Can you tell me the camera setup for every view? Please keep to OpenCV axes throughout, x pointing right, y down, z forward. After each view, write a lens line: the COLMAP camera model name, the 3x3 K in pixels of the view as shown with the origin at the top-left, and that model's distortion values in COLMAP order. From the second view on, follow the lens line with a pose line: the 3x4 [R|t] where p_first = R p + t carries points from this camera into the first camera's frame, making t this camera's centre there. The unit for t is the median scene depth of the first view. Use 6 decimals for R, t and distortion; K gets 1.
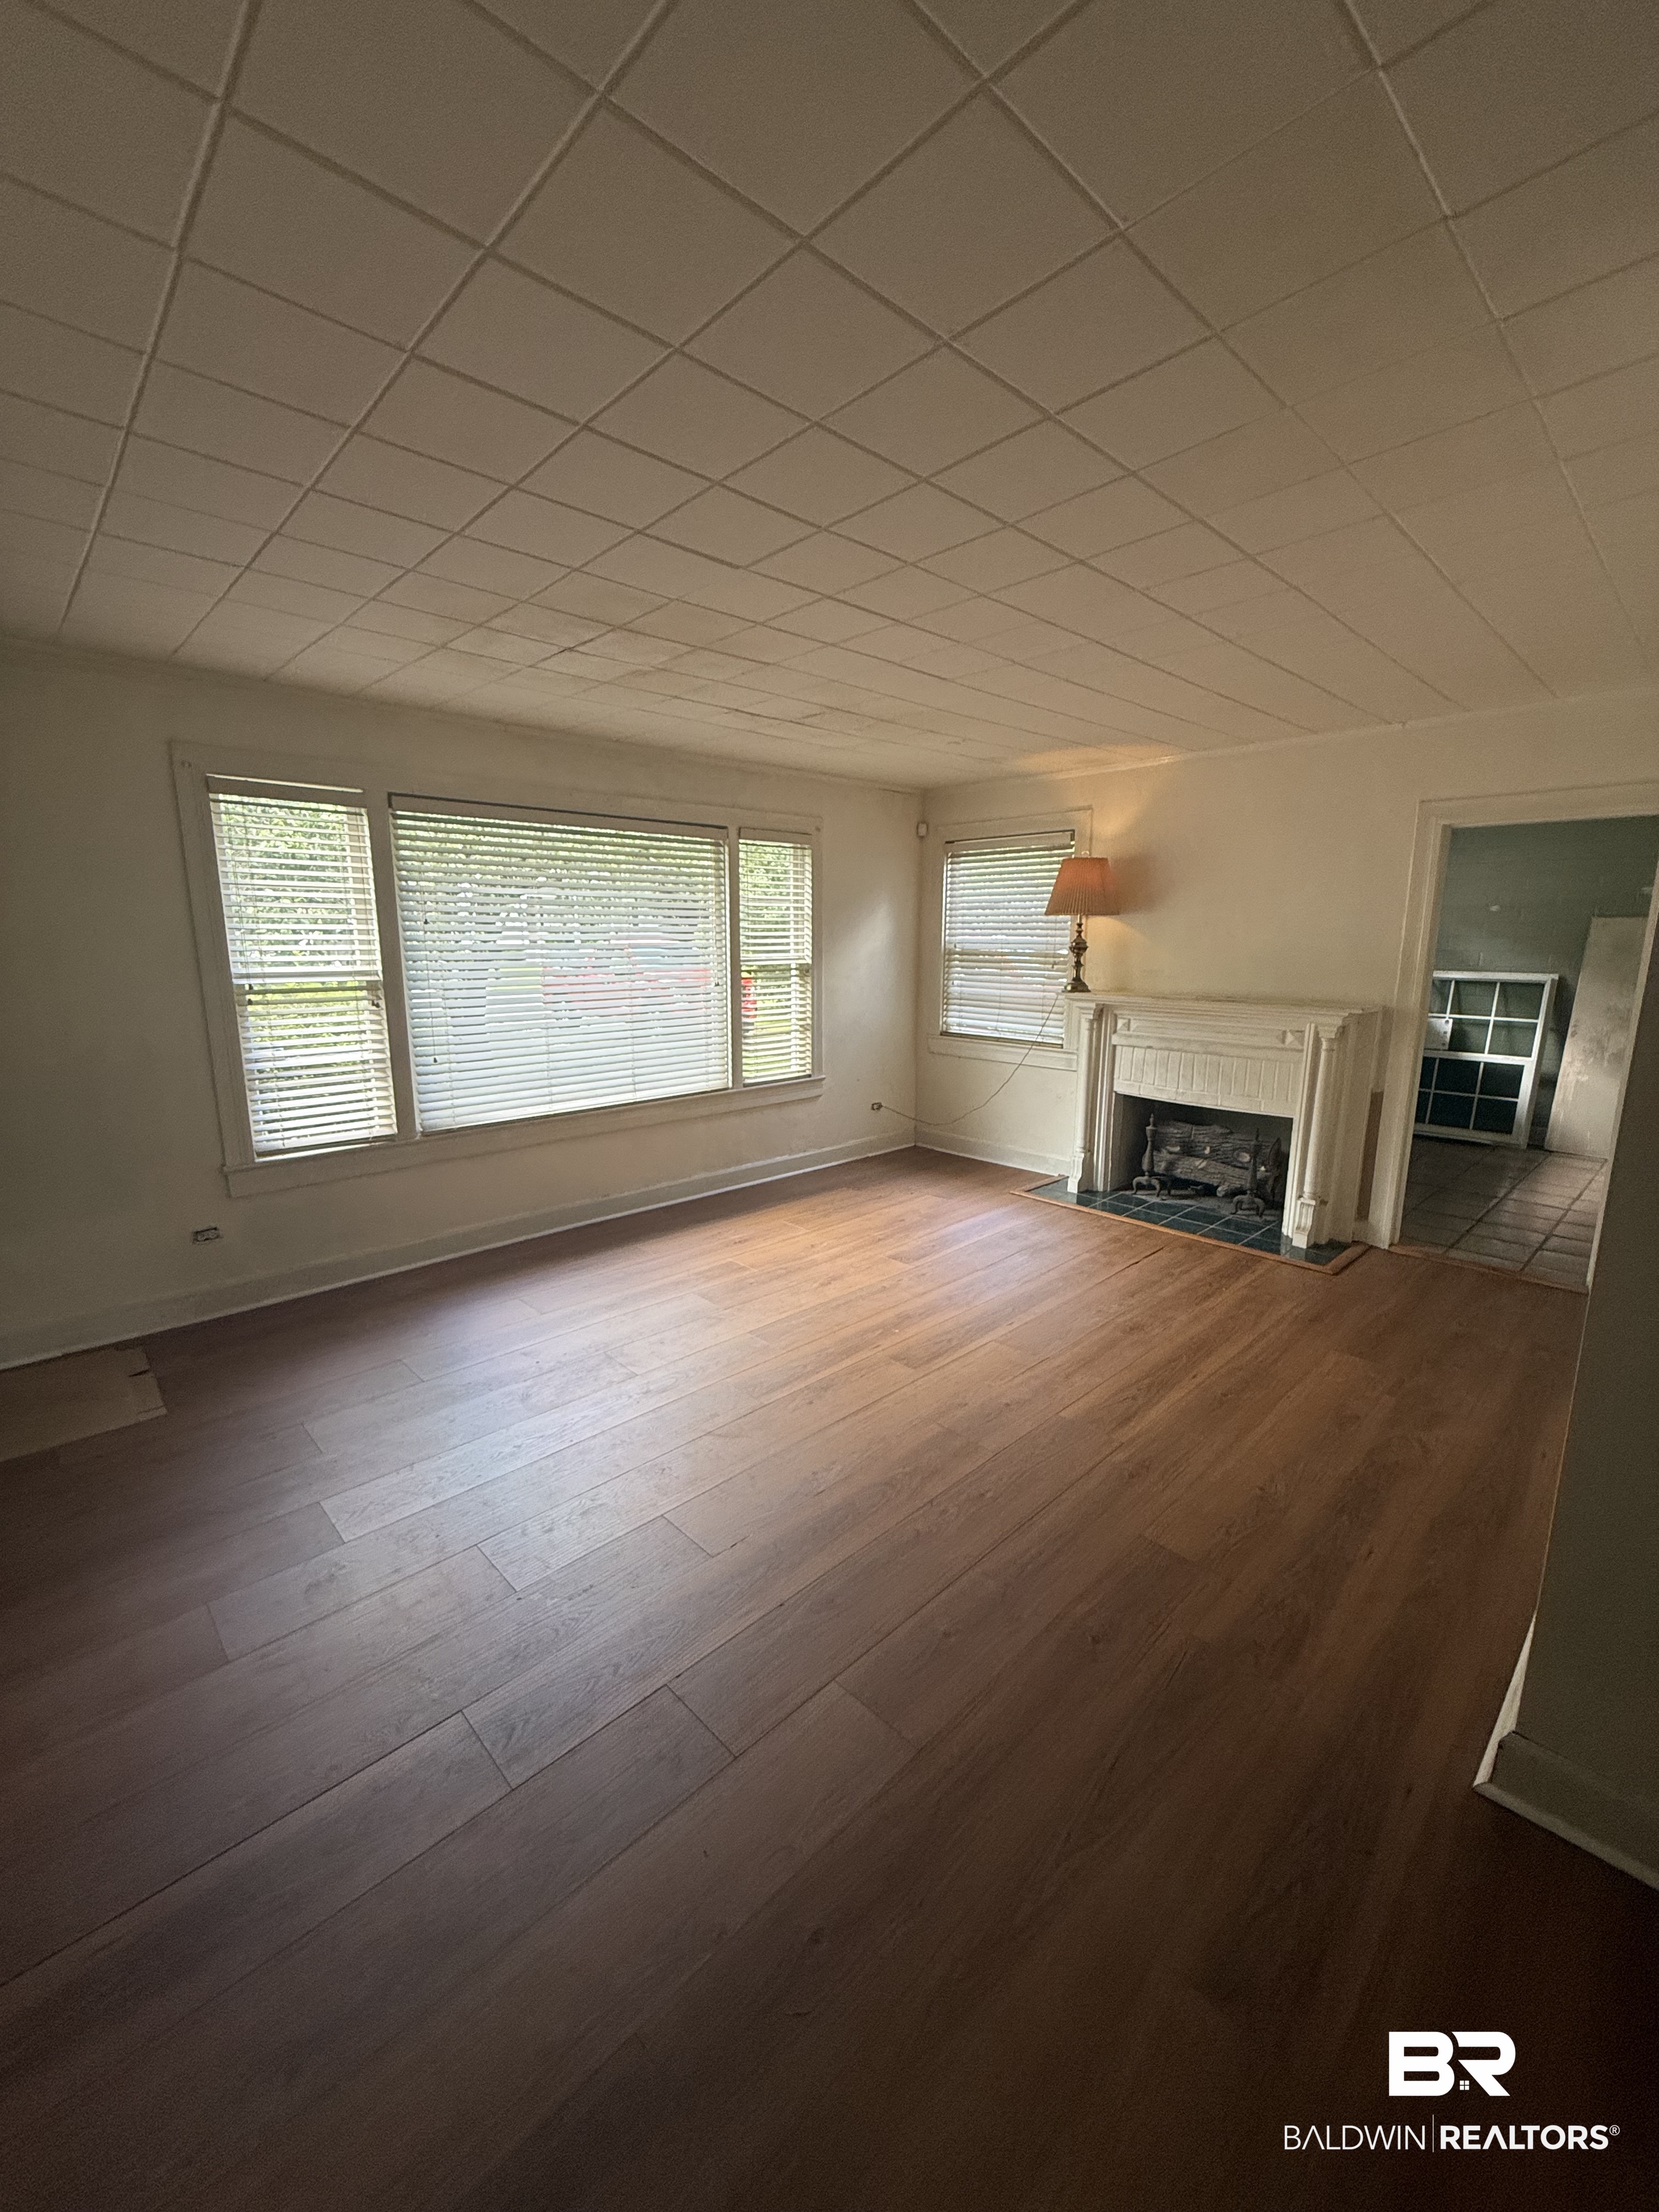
lens RADIAL K [[879.6, 0, 833.1], [0, 879.6, 1104.3], [0, 0, 1]] dist [0.003550, 0.000032]
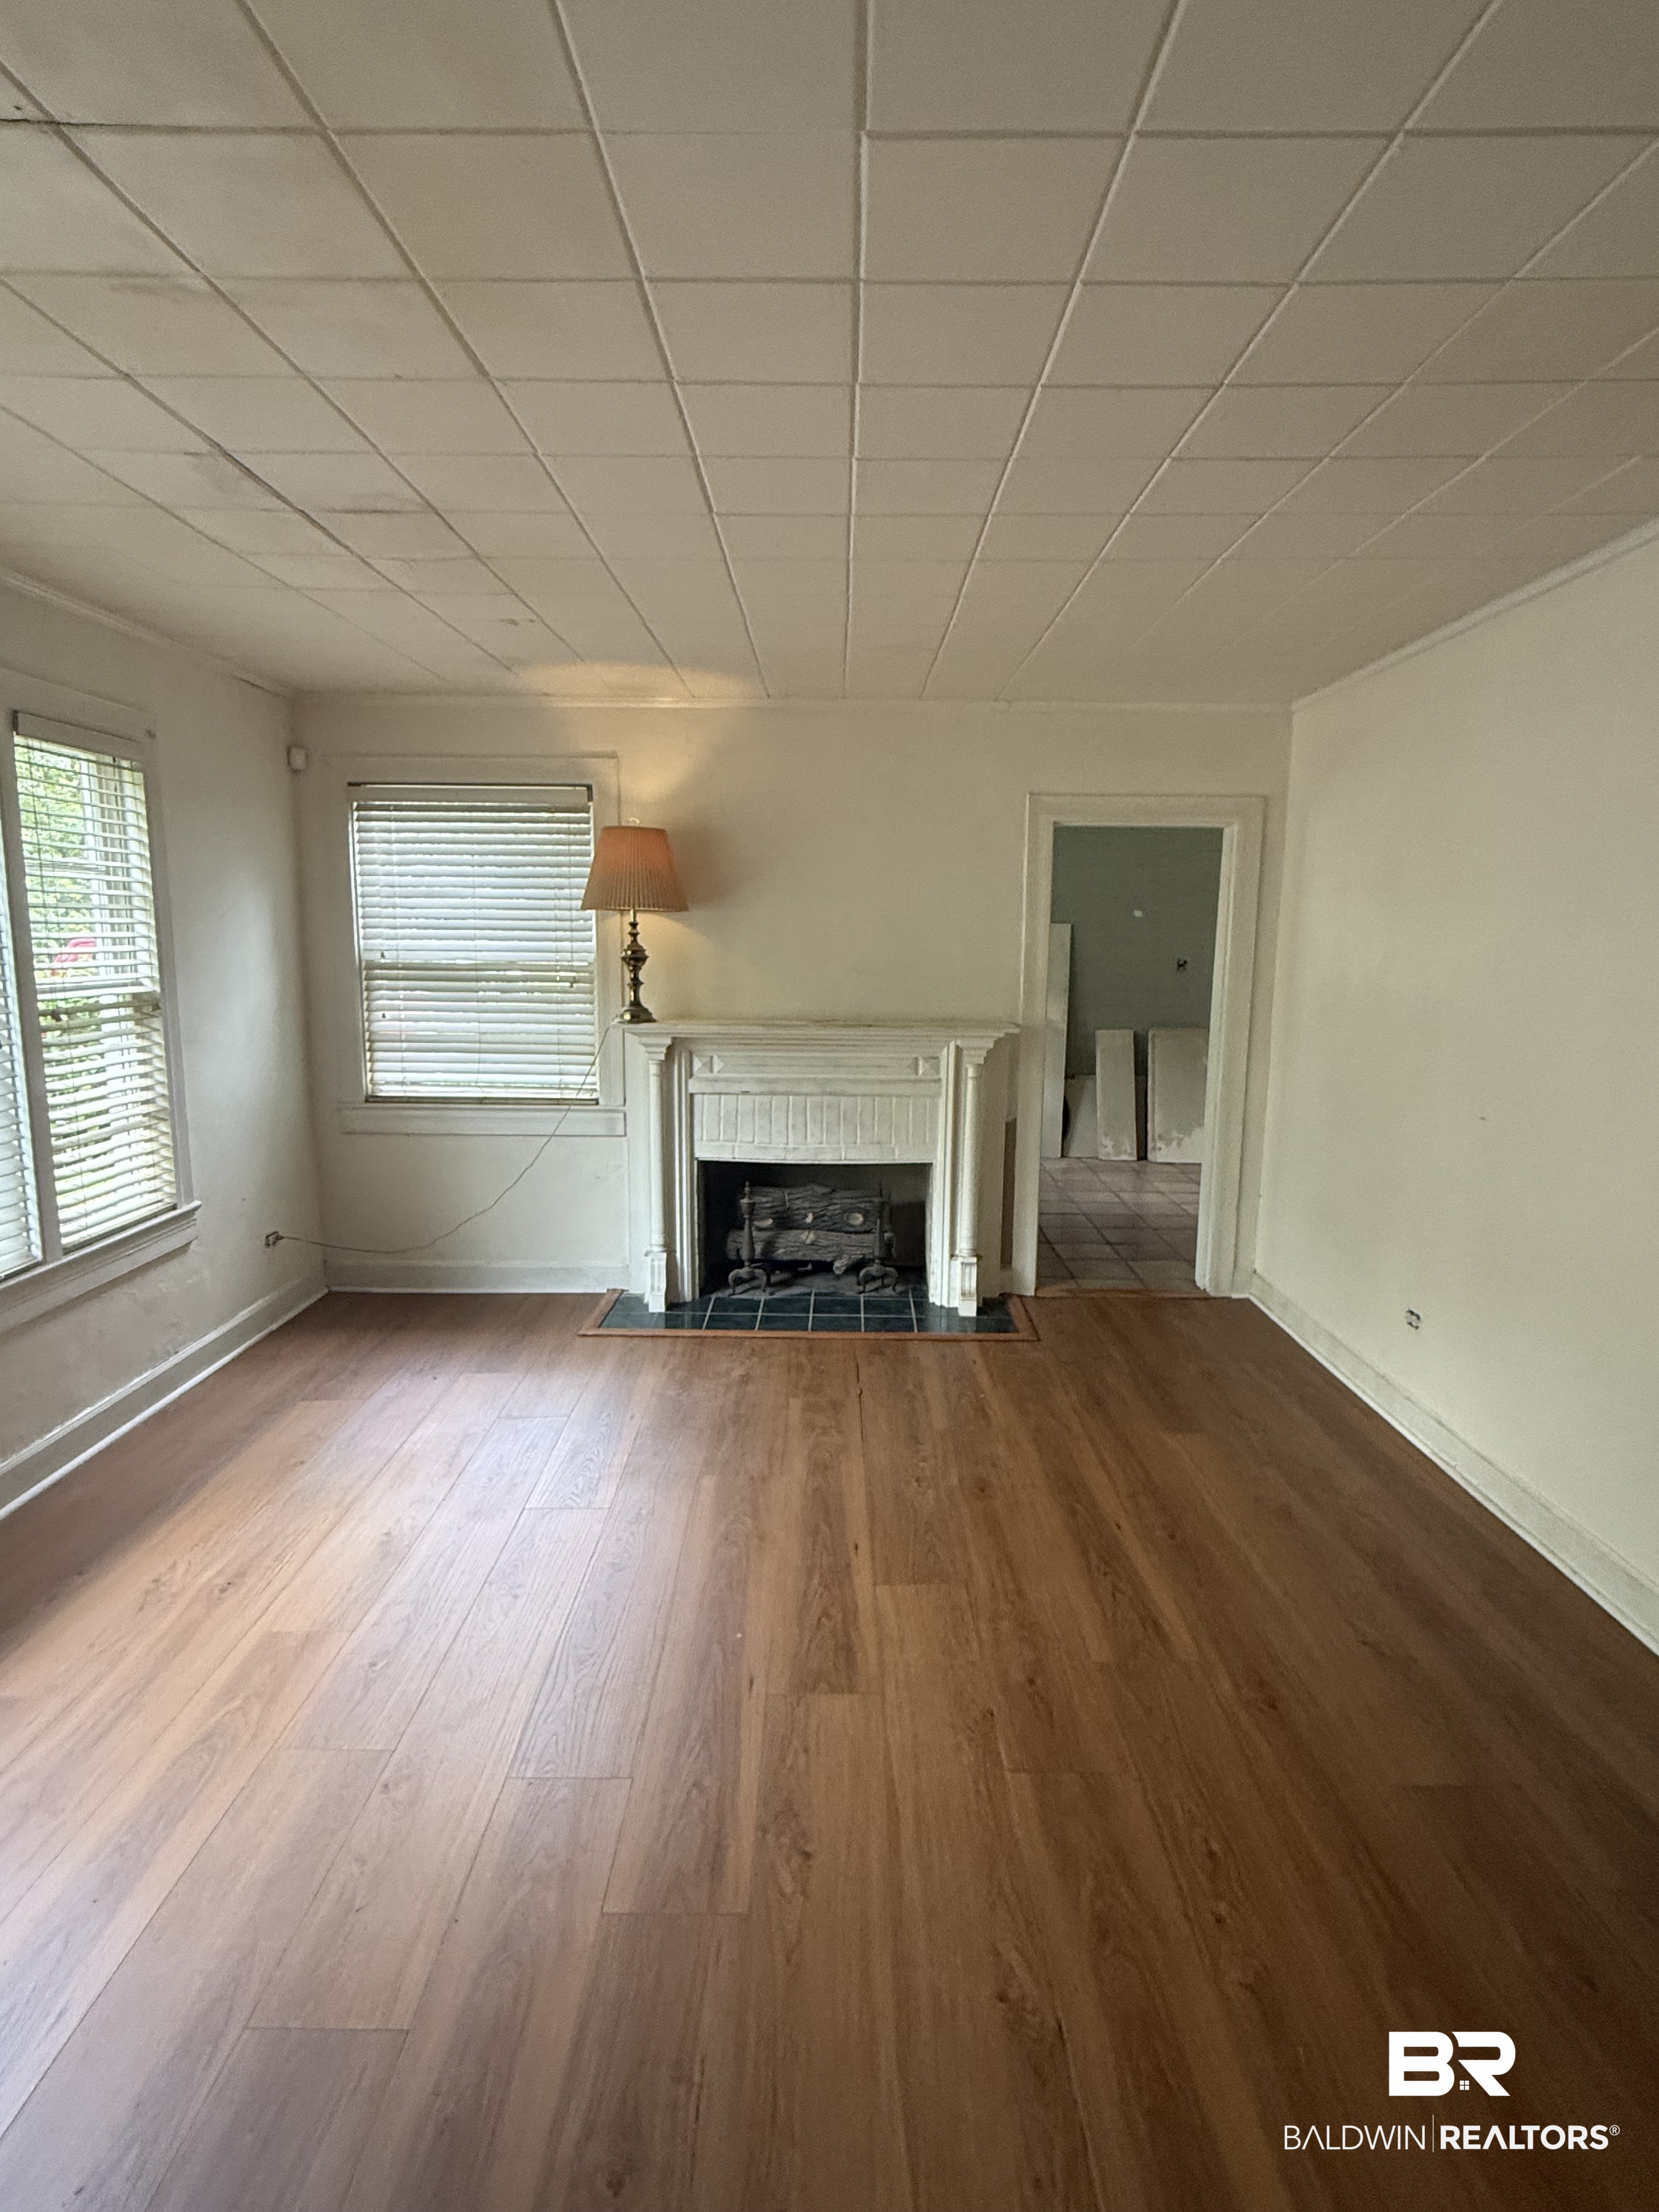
lens RADIAL K [[1127.7, 0, 829.9], [0, 1127.7, 1114.7], [0, 0, 1]] dist [0.011791, -0.001709]
pose [[0.698542, -0.109506, 0.707141, -0.249831], [0.129230, 0.991278, 0.025848, -0.060252], [-0.703803, 0.073328, 0.706600, 0.281728]]
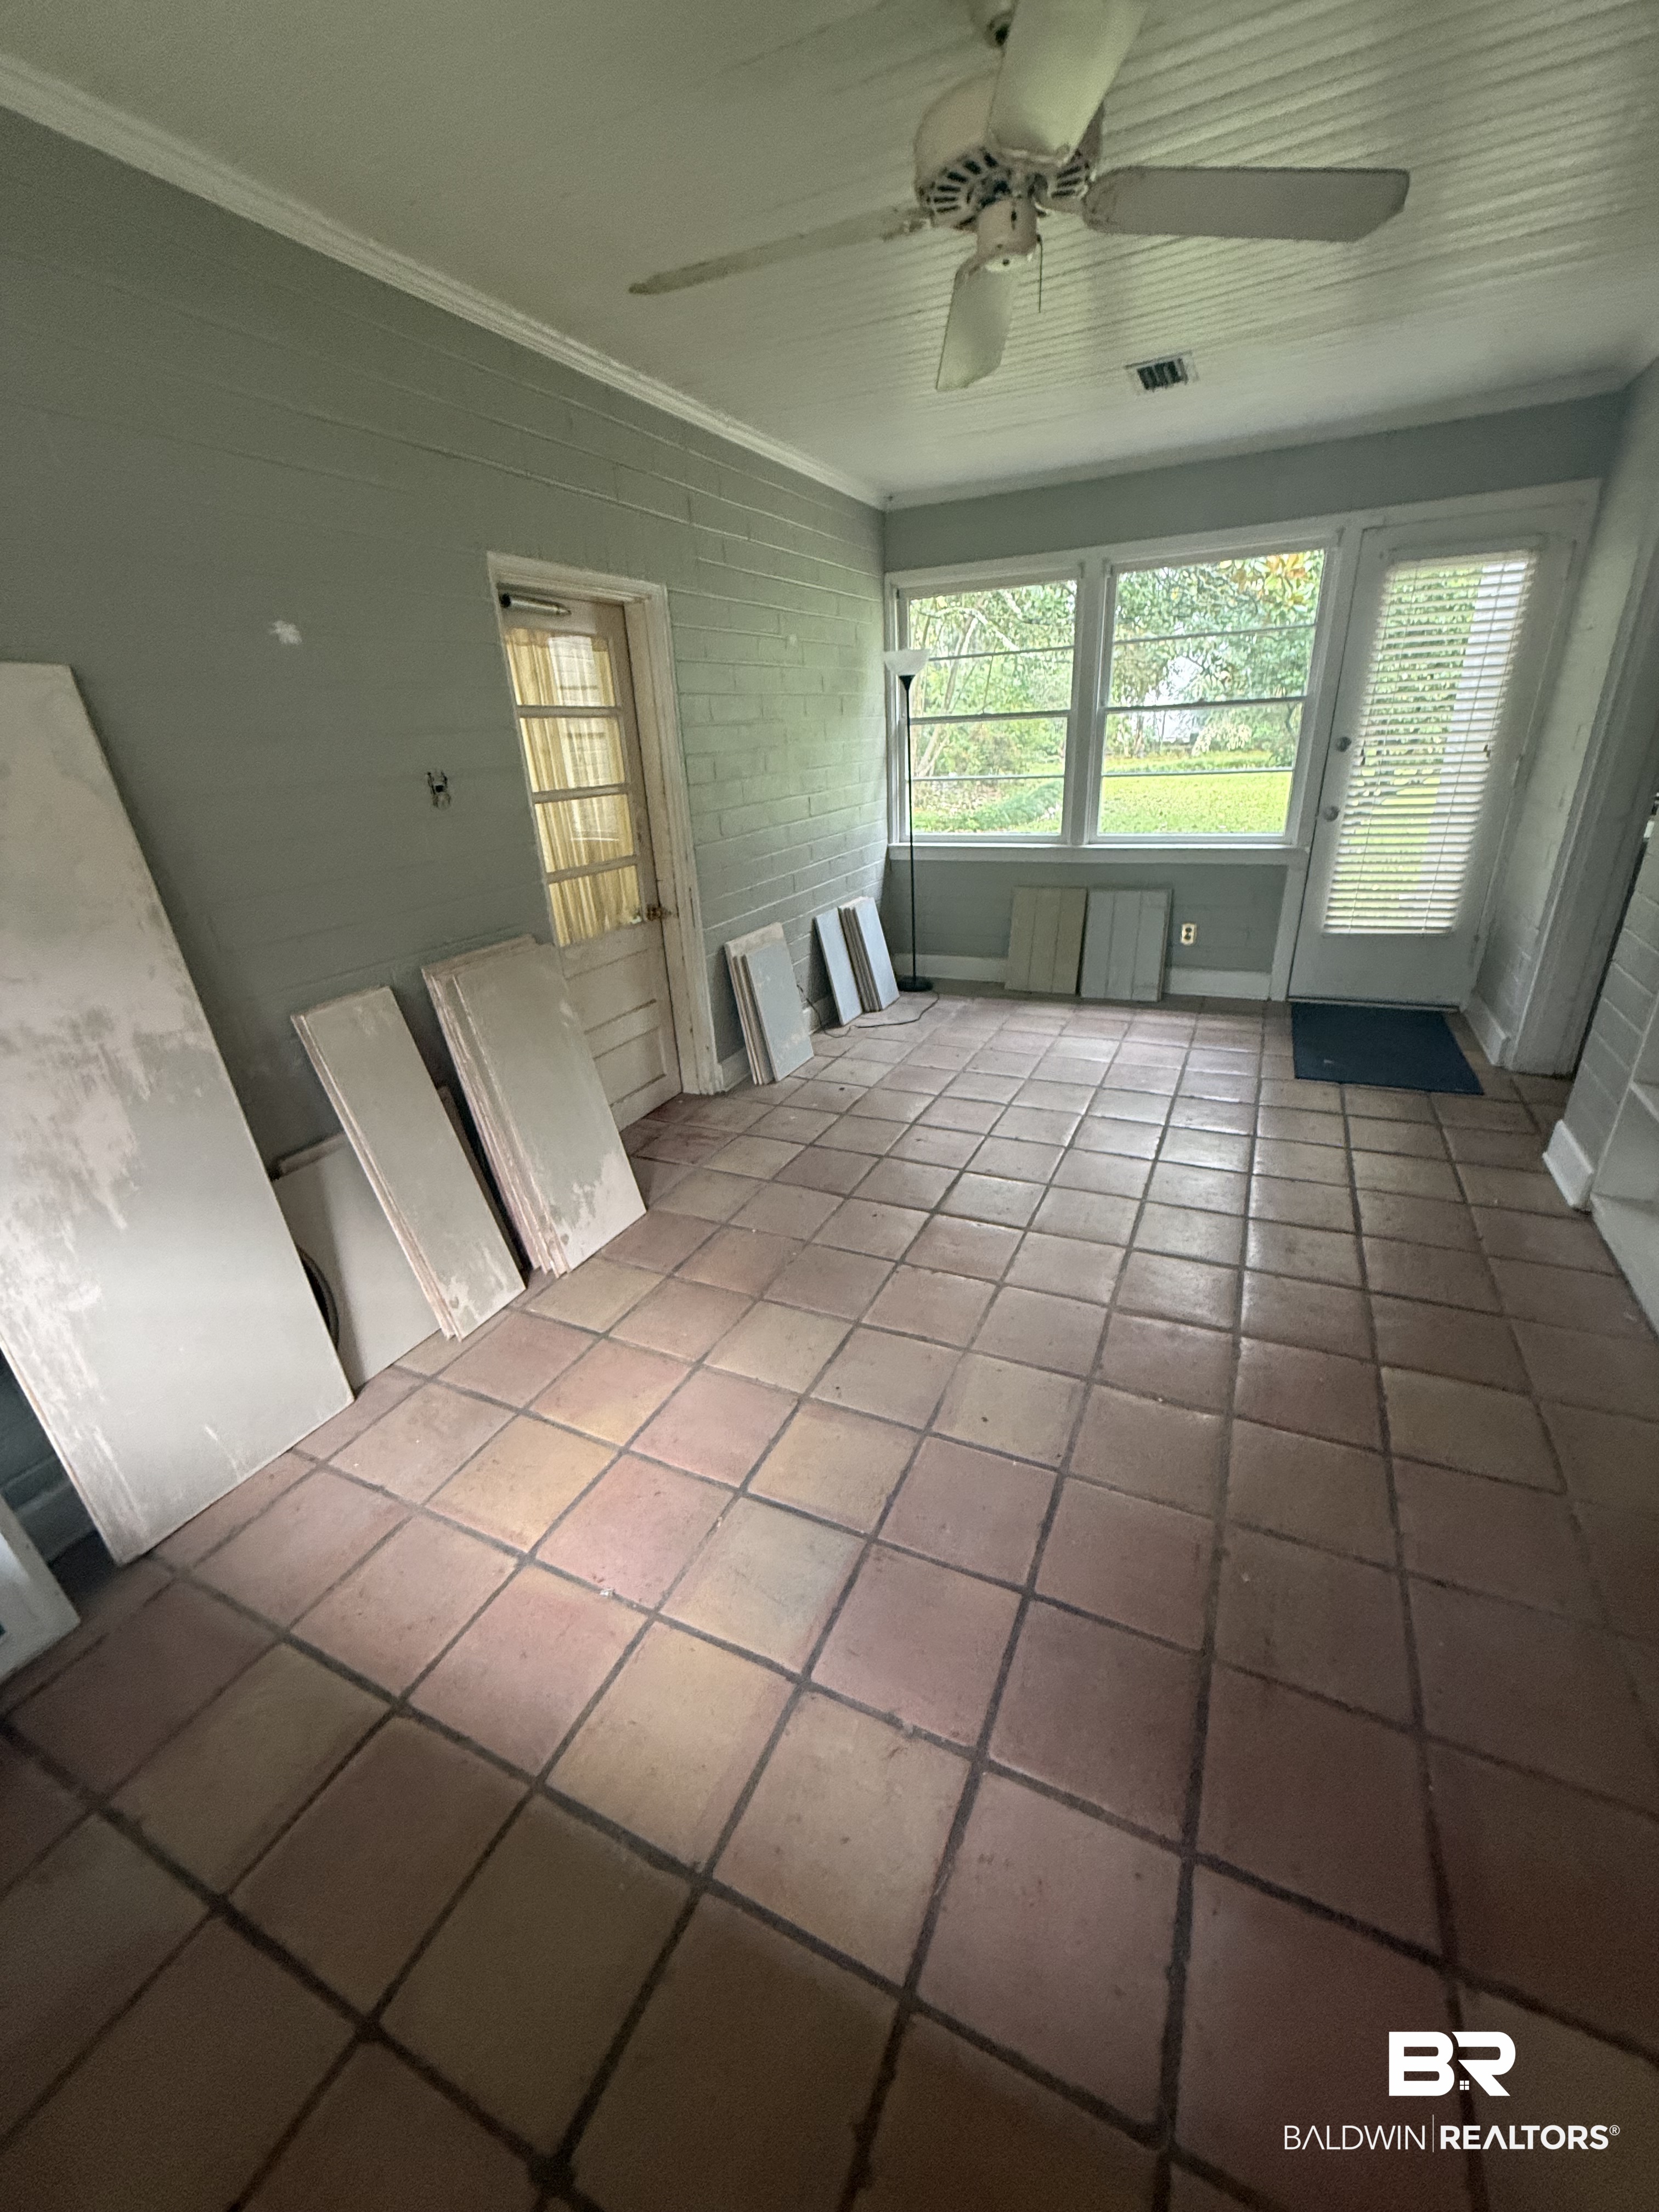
lens RADIAL K [[879.6, 0, 845.8], [0, 879.6, 1098.4], [0, 0, 1]] dist [0.003550, 0.000032]
pose [[-0.360247, -0.359313, 0.860881, 0.661716], [0.220498, 0.863895, 0.452842, -0.182252], [-0.906423, 0.352958, -0.231988, 0.987579]]
